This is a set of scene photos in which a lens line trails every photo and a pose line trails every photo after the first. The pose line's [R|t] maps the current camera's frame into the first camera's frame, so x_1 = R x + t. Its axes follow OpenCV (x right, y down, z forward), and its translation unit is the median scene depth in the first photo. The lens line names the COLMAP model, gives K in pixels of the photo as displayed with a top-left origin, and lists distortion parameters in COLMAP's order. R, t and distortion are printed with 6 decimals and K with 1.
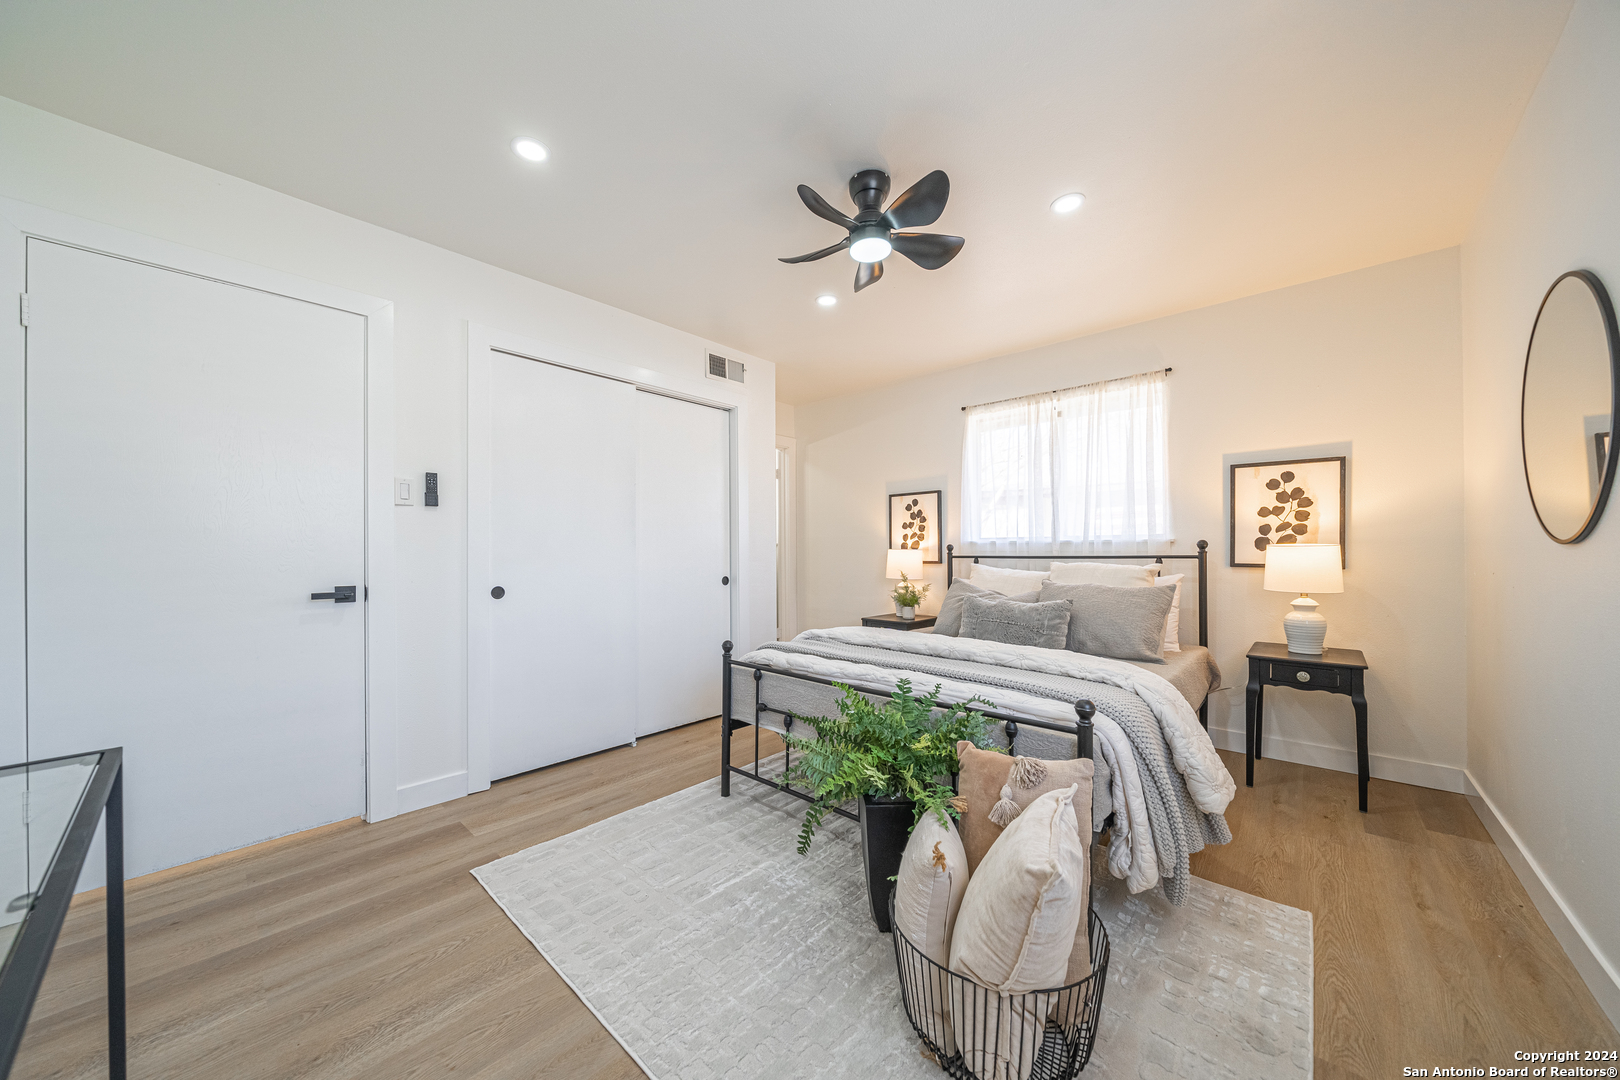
lens RADIAL K [[548.6, 0, 811.5], [0, 548.6, 557.5], [0, 0, 1]] dist [-0.001725, -0.000008]
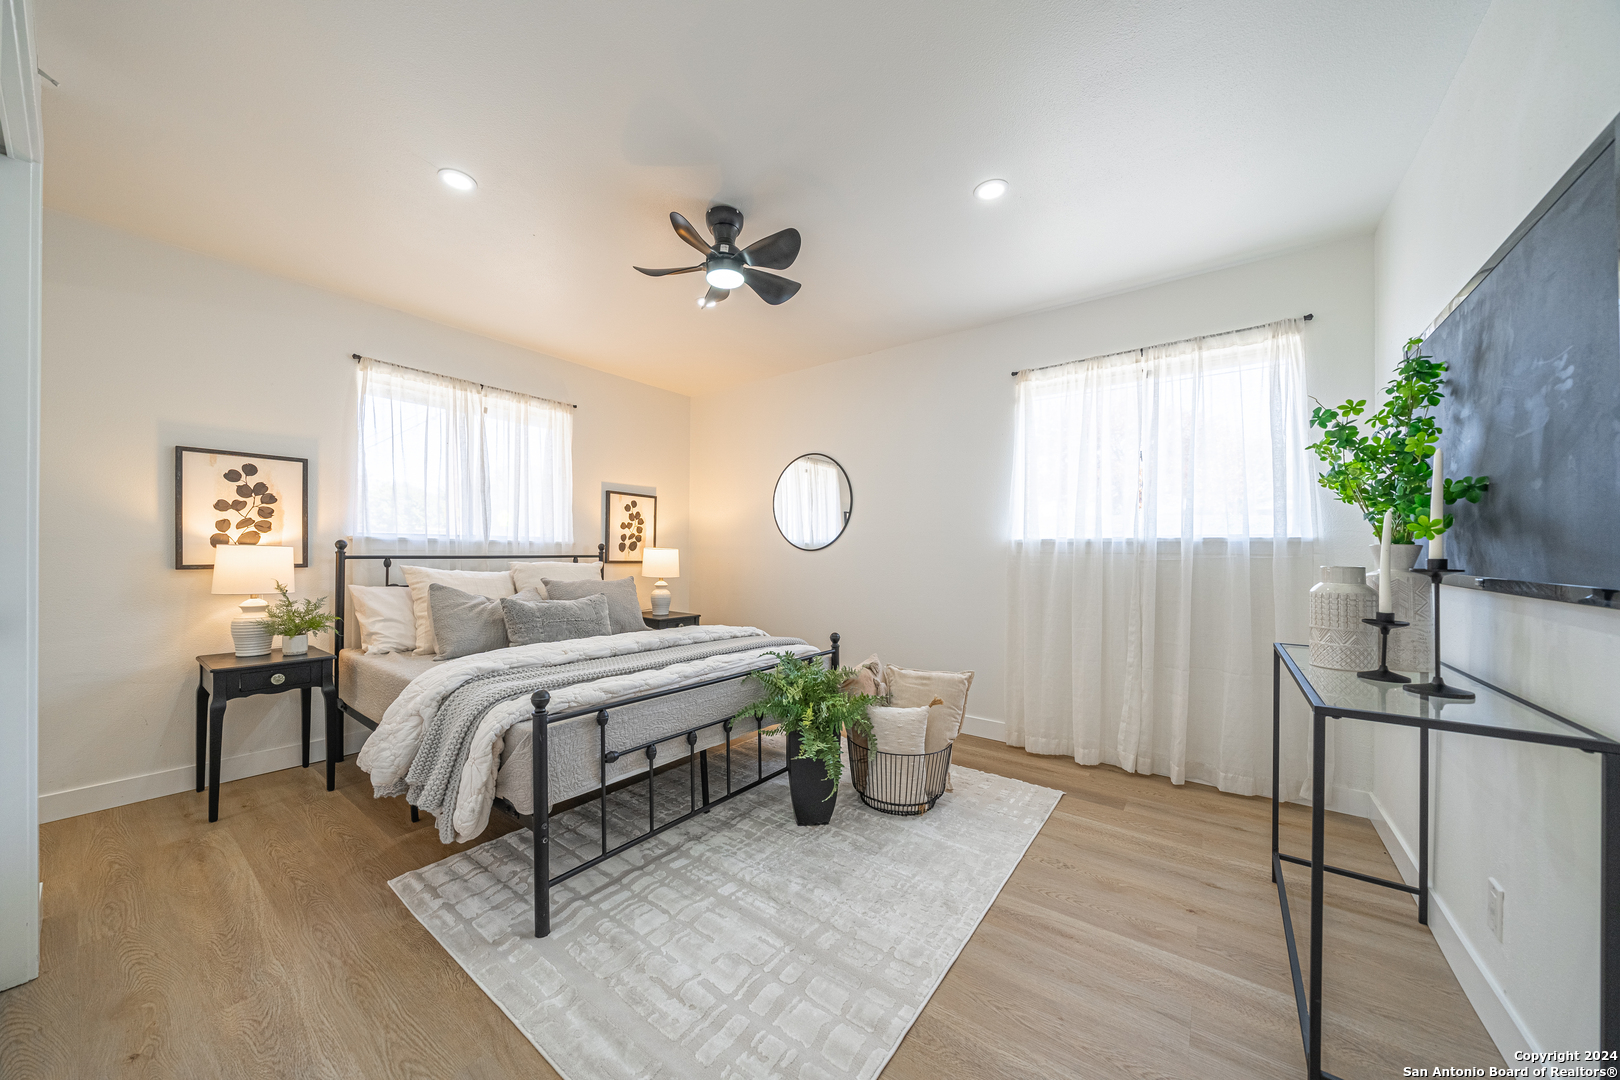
lens RADIAL K [[548.6, 0, 810.6], [0, 548.6, 540.4], [0, 0, 1]] dist [-0.001725, -0.000008]
pose [[-0.077658, 0.024915, 0.996669, -0.503744], [0.003101, 0.999689, -0.024749, -0.004032], [-0.996975, 0.001169, -0.077711, 0.451236]]
